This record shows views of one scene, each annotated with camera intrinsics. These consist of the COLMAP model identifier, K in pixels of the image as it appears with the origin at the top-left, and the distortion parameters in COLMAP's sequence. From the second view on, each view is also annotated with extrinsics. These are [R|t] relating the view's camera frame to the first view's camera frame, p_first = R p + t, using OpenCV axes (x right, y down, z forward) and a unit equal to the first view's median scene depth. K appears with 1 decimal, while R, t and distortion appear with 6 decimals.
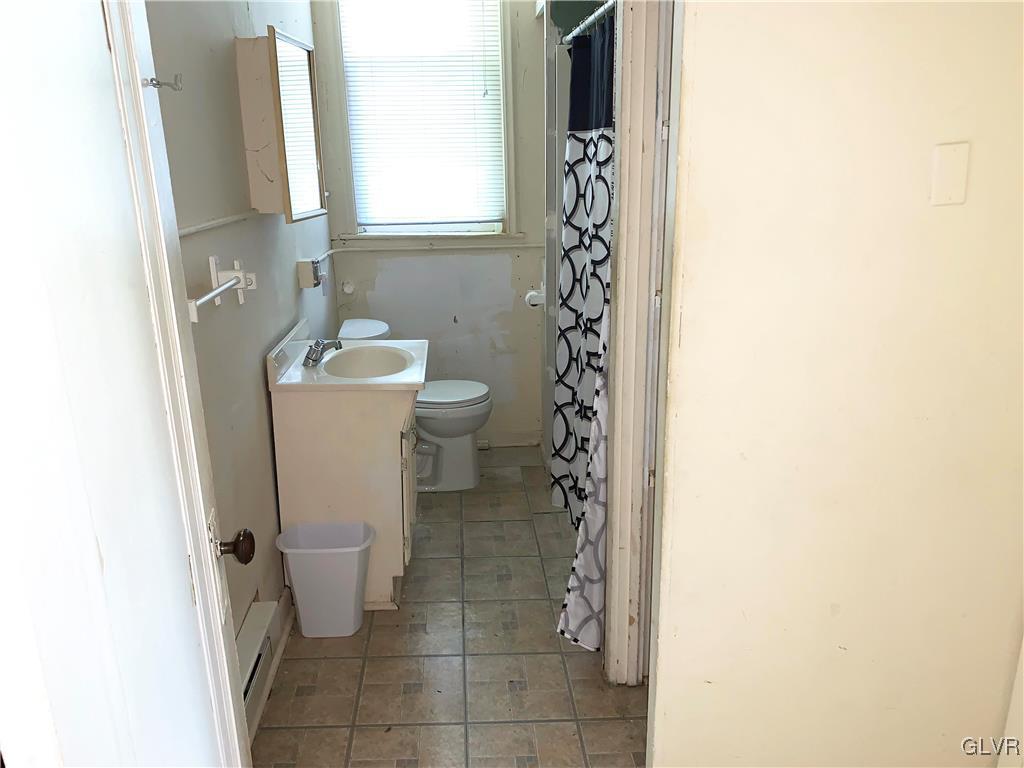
lens RADIAL K [[790.7, 0, 512.0], [0, 790.7, 384.0], [0, 0, 1]] dist [0.079259, -0.090487]
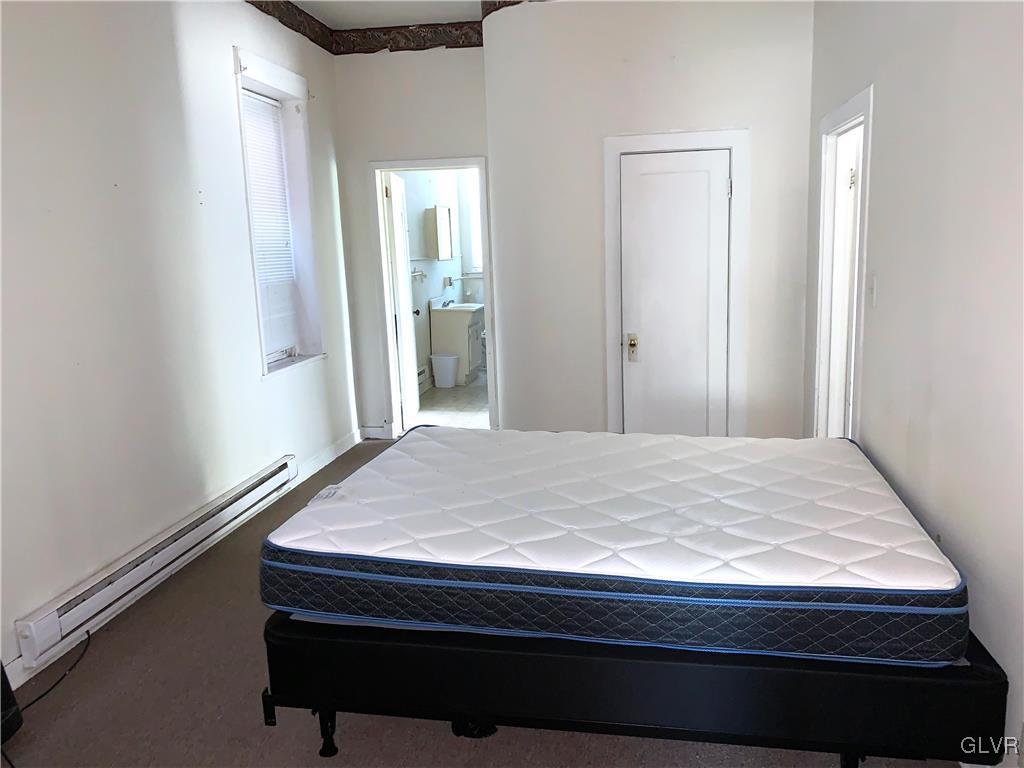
lens RADIAL K [[790.7, 0, 512.0], [0, 790.7, 384.0], [0, 0, 1]] dist [0.079259, -0.090487]
pose [[0.969540, 0.024104, -0.243745, 0.776892], [-0.047426, 0.994787, -0.090271, 0.549935], [0.240299, 0.099081, 0.965629, -1.926878]]
